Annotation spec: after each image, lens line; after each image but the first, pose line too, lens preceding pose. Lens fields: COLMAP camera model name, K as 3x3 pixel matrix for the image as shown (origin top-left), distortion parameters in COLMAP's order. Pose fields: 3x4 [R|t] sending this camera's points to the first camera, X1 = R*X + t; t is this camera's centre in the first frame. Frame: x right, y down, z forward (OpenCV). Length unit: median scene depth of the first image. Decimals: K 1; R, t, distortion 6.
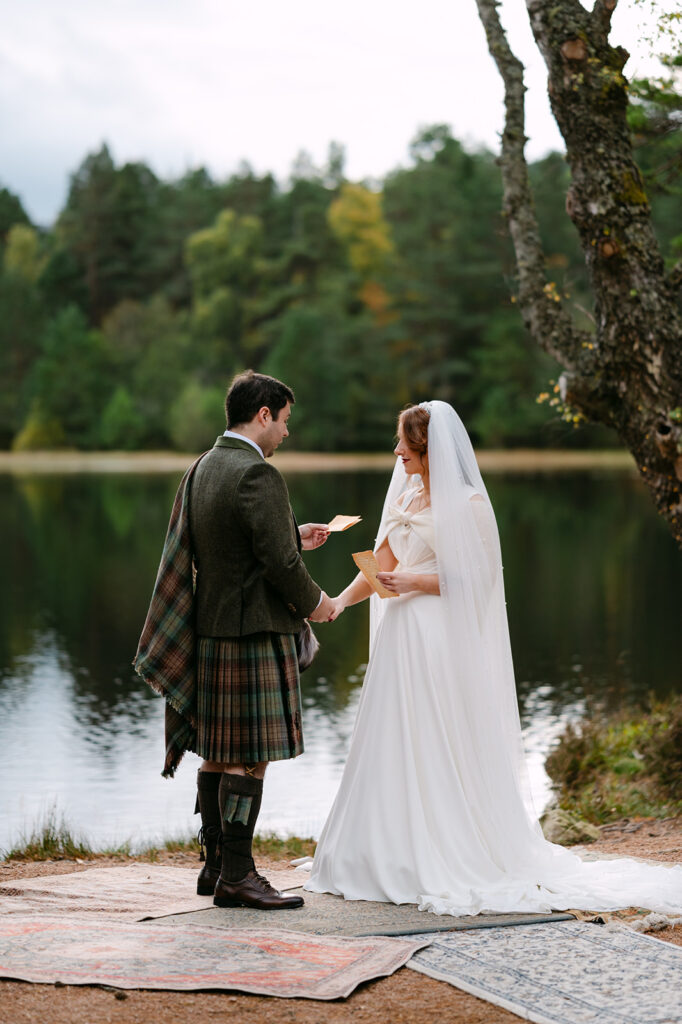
lens RADIAL K [[2336.7, 0, 341.0], [0, 2336.7, 512.0], [0, 0, 1]] dist [0.192207, -0.055753]
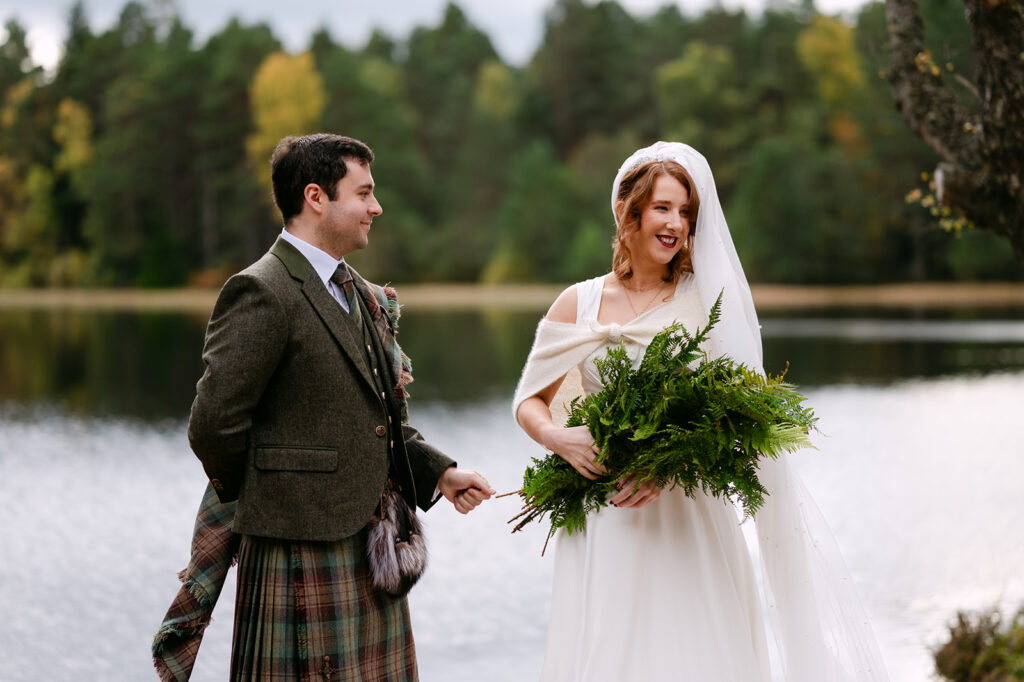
lens RADIAL K [[2353.4, 0, 512.0], [0, 2353.4, 341.0], [0, 0, 1]] dist [0.035647, -0.354488]
pose [[0.992044, 0.006322, -0.125730, 0.053372], [-0.006648, 0.999976, -0.002177, 0.000922], [0.125713, 0.002996, 0.992062, 0.216696]]
